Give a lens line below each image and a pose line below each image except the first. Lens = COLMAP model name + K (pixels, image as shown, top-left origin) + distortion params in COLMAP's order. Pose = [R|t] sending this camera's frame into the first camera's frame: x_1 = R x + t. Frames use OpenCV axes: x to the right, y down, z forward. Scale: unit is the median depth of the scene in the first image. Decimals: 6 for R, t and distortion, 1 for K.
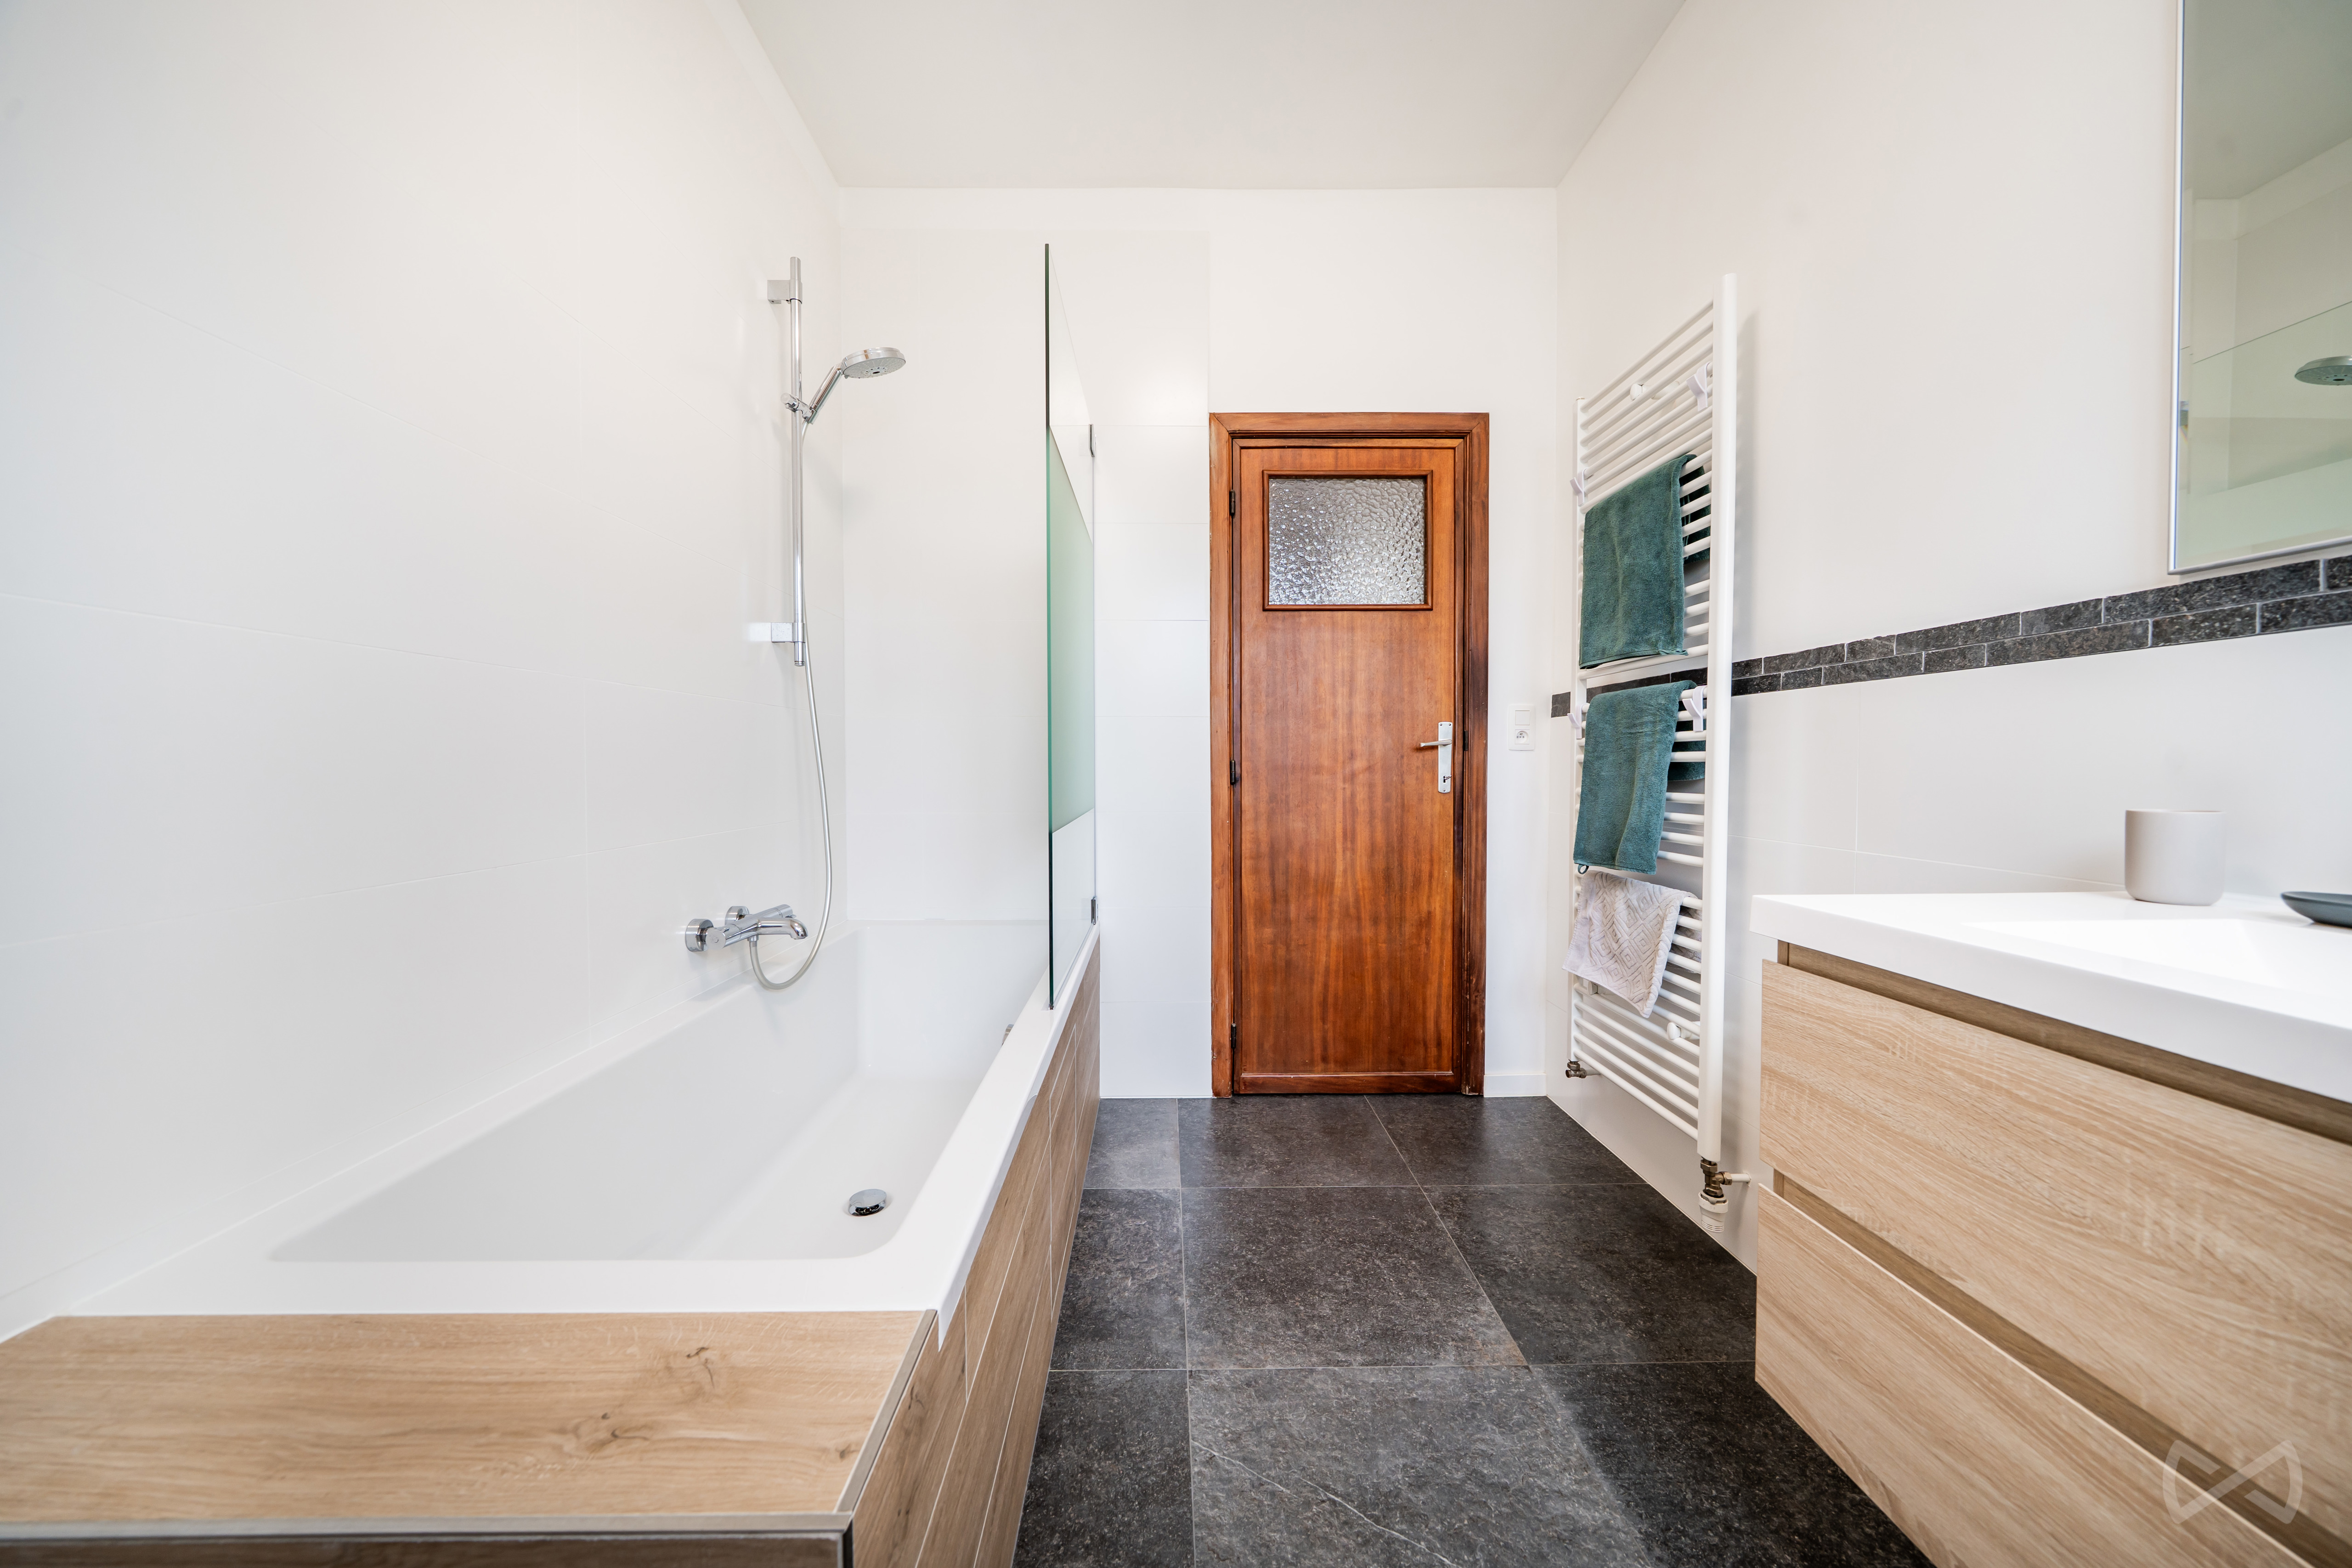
lens RADIAL K [[806.6, 0, 1173.4], [0, 806.6, 778.8], [0, 0, 1]] dist [-0.002035, -0.000269]
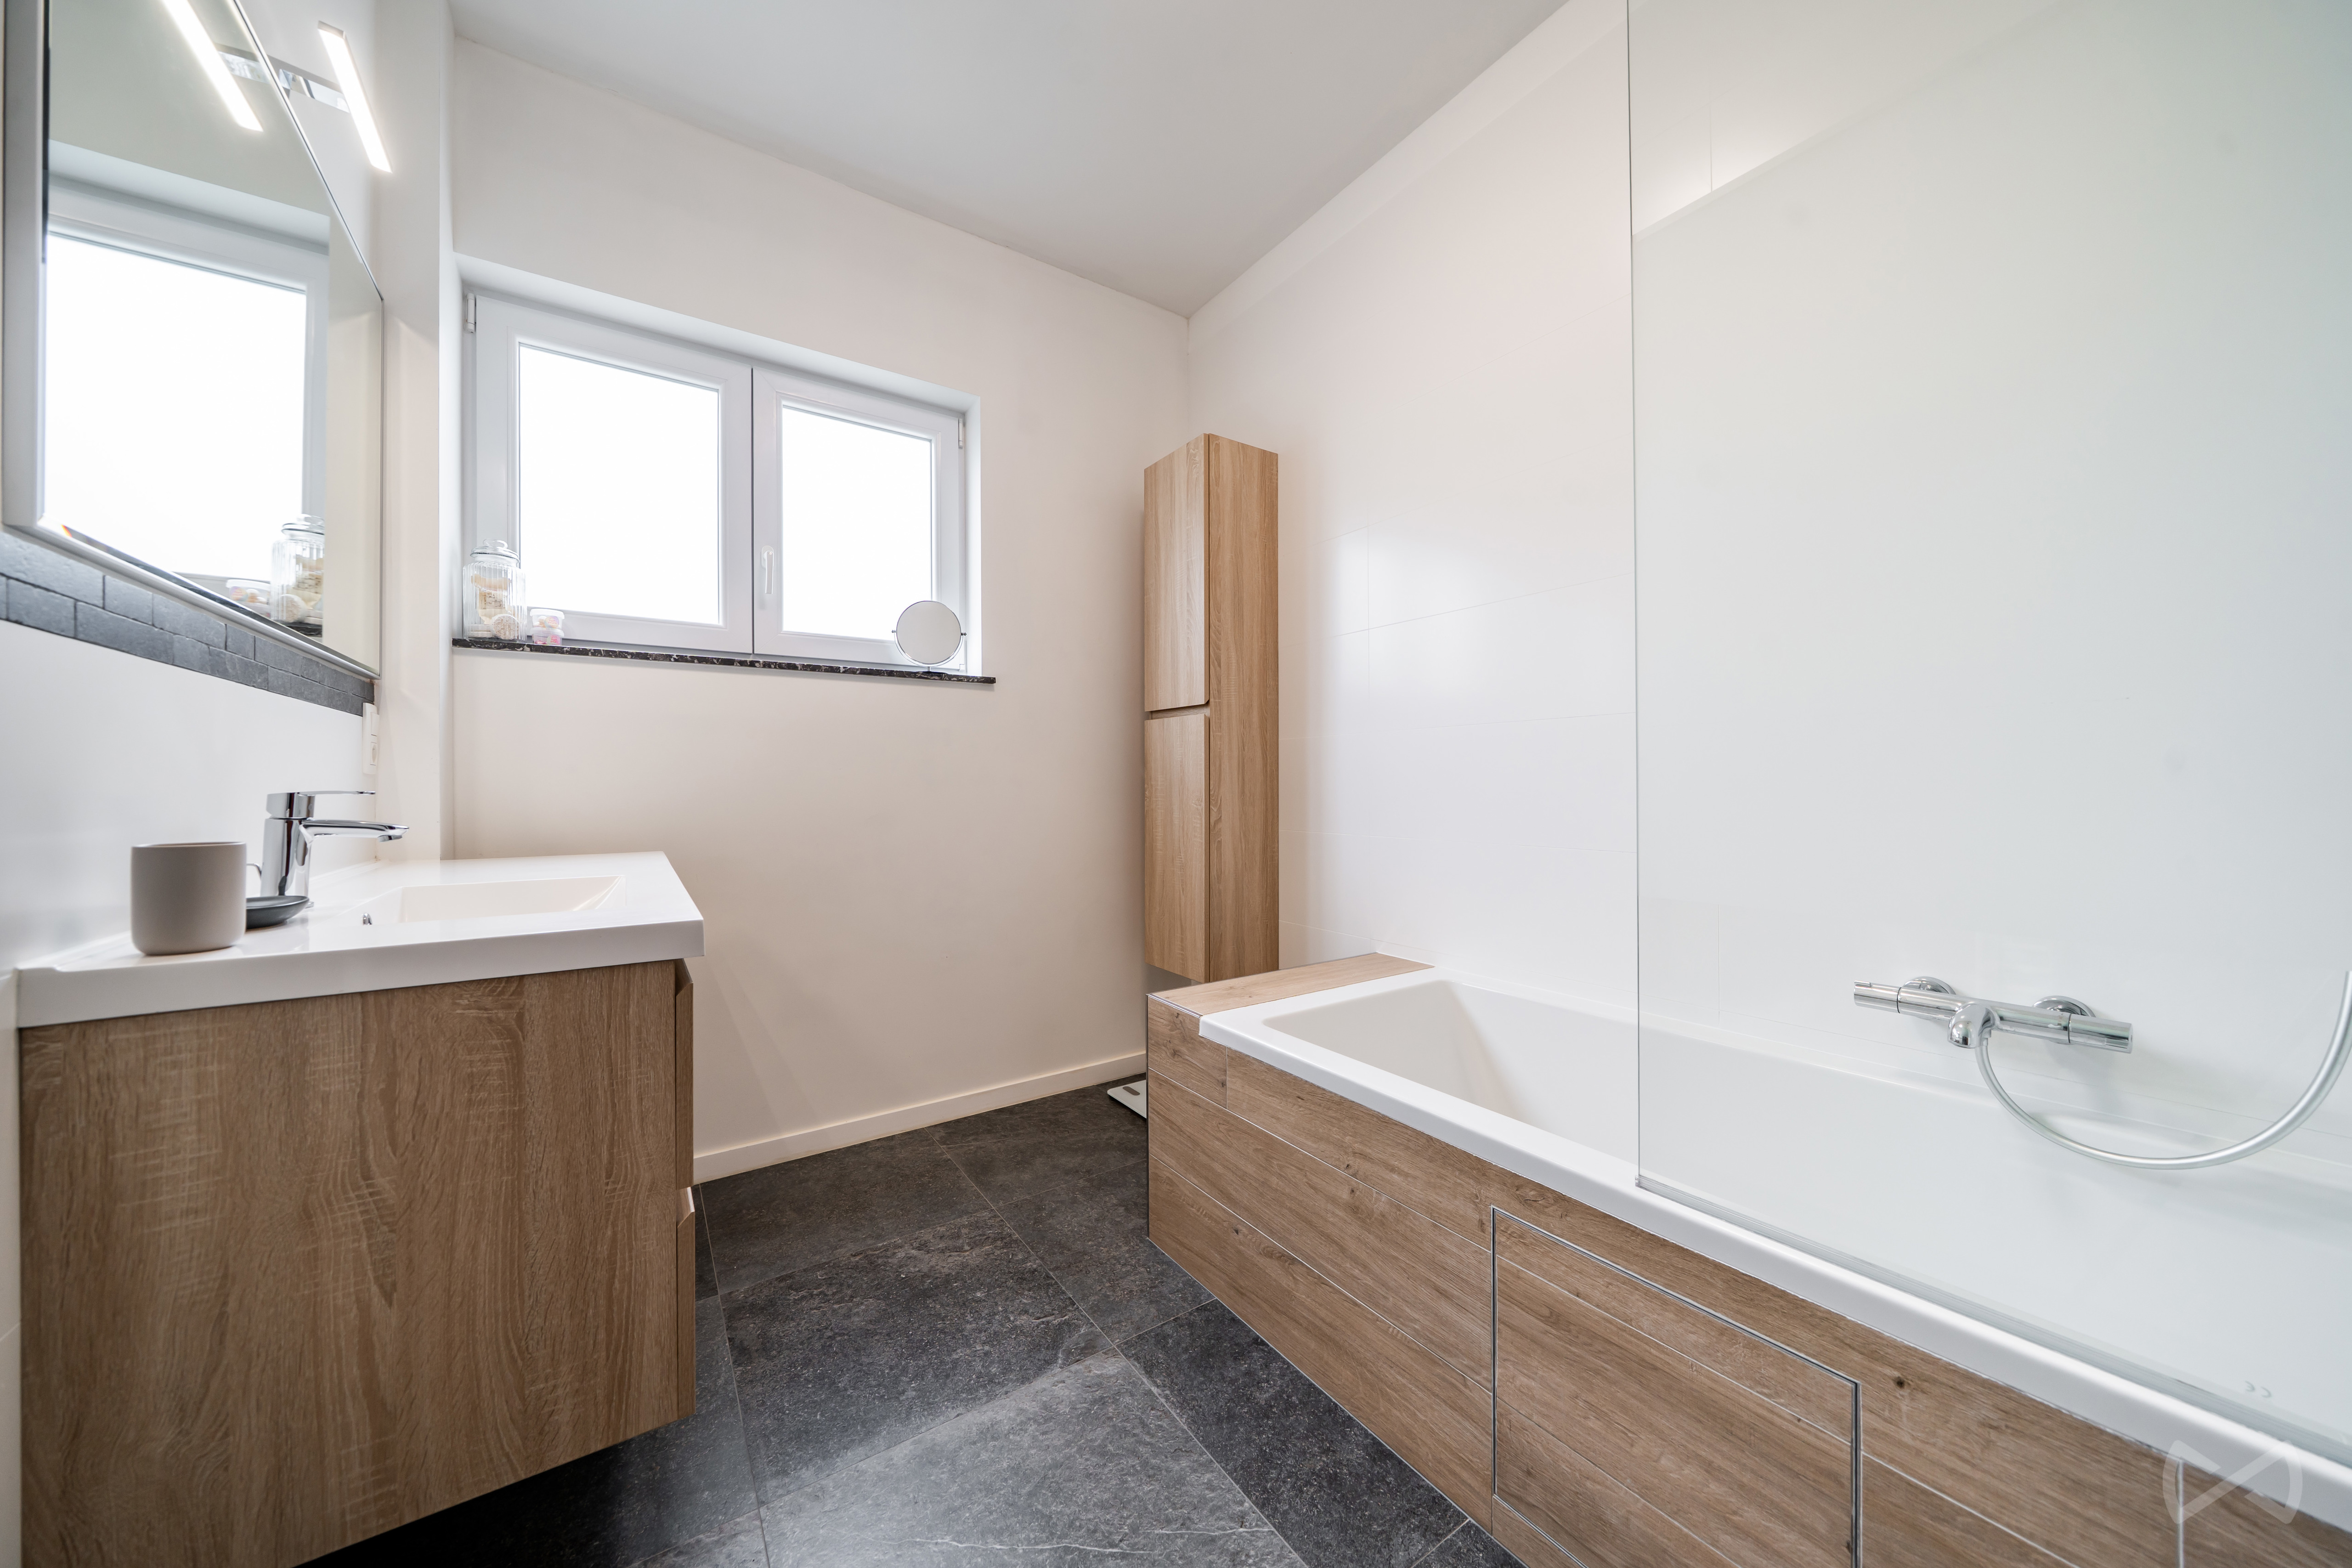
lens RADIAL K [[806.6, 0, 1173.4], [0, 806.6, 778.8], [0, 0, 1]] dist [-0.002035, -0.000269]
pose [[-0.834003, 0.001158, -0.551758, 0.660702], [-0.006922, 0.999897, 0.012561, -0.035909], [0.551716, 0.014295, -0.833910, 1.808658]]
